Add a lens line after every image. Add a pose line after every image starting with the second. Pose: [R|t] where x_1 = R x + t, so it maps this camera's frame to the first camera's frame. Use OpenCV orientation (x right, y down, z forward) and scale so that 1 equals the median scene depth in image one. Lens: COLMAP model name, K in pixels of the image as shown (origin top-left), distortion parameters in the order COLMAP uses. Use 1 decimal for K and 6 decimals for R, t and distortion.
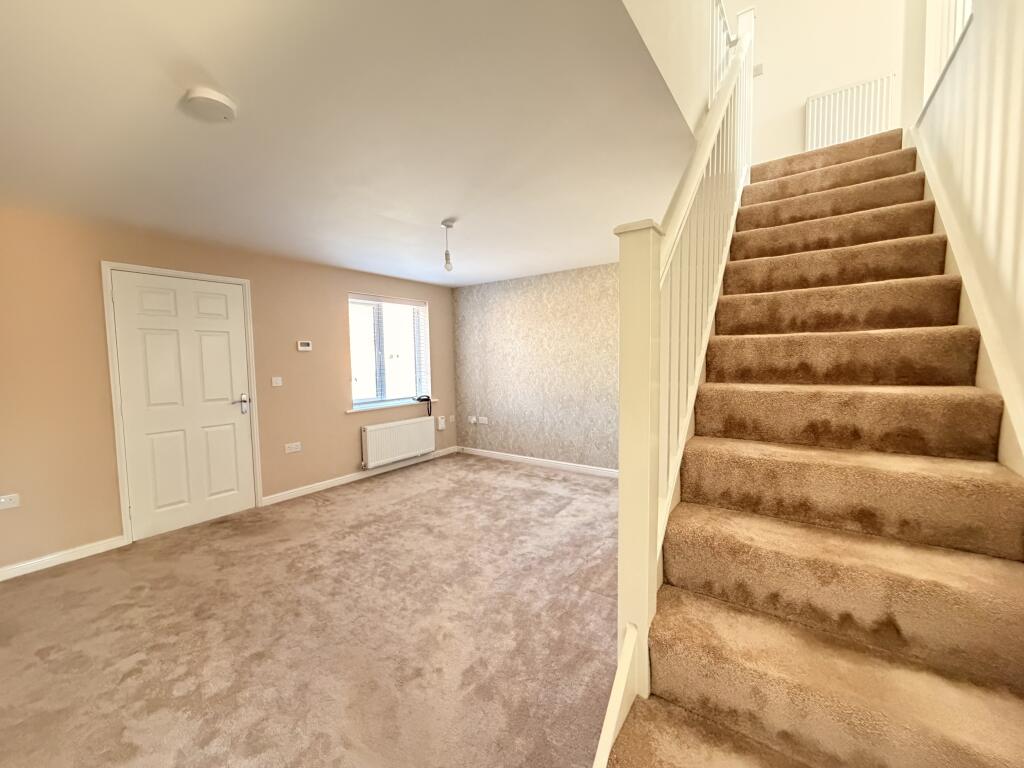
lens RADIAL K [[409.2, 0, 507.9], [0, 409.2, 383.5], [0, 0, 1]] dist [0.001453, 0.000039]
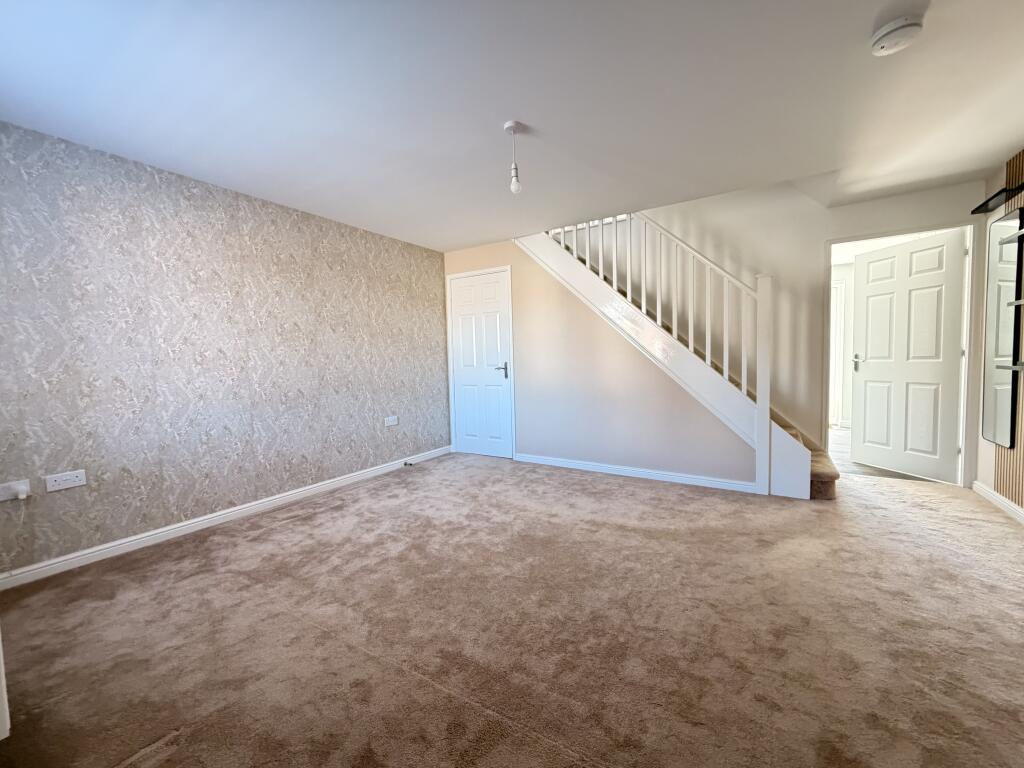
lens RADIAL K [[409.2, 0, 507.9], [0, 409.2, 383.5], [0, 0, 1]] dist [0.001453, 0.000039]
pose [[-0.046904, -0.037768, 0.998185, -0.855848], [0.090568, 0.995008, 0.041904, 0.033469], [-0.994785, 0.092369, -0.043249, 1.040627]]
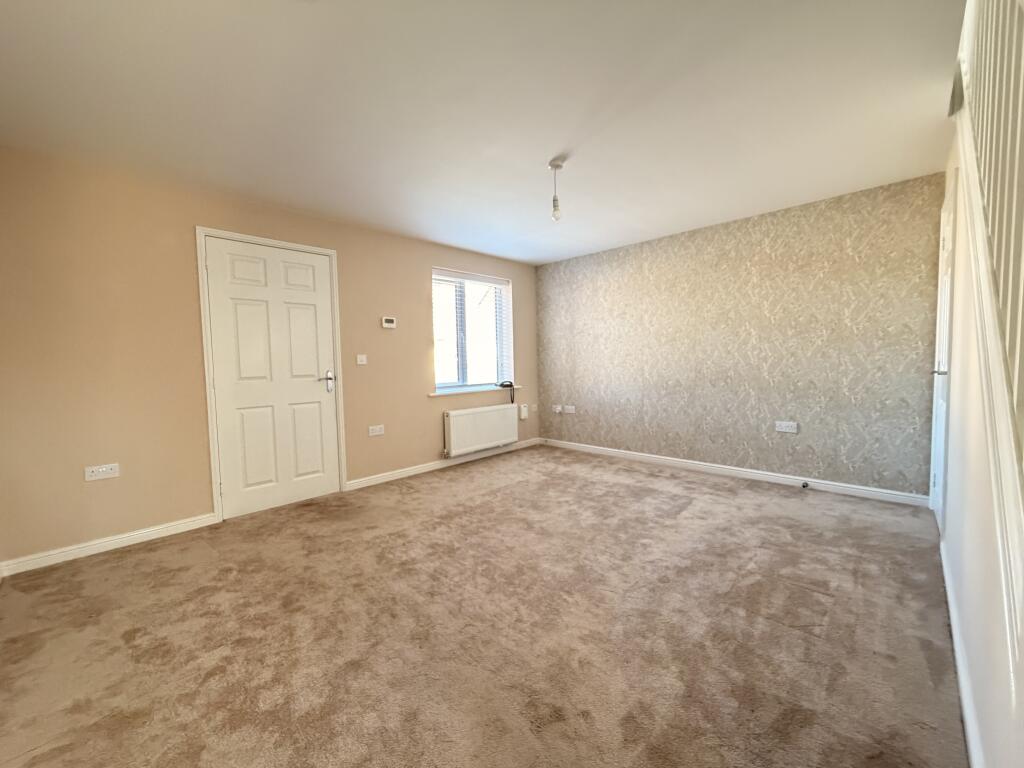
lens RADIAL K [[409.2, 0, 507.9], [0, 409.2, 383.5], [0, 0, 1]] dist [0.001453, 0.000039]
pose [[0.989319, 0.005448, -0.145662, -0.115573], [-0.005941, 0.999978, -0.002949, 0.064064], [0.145643, 0.003783, 0.989330, 0.144072]]
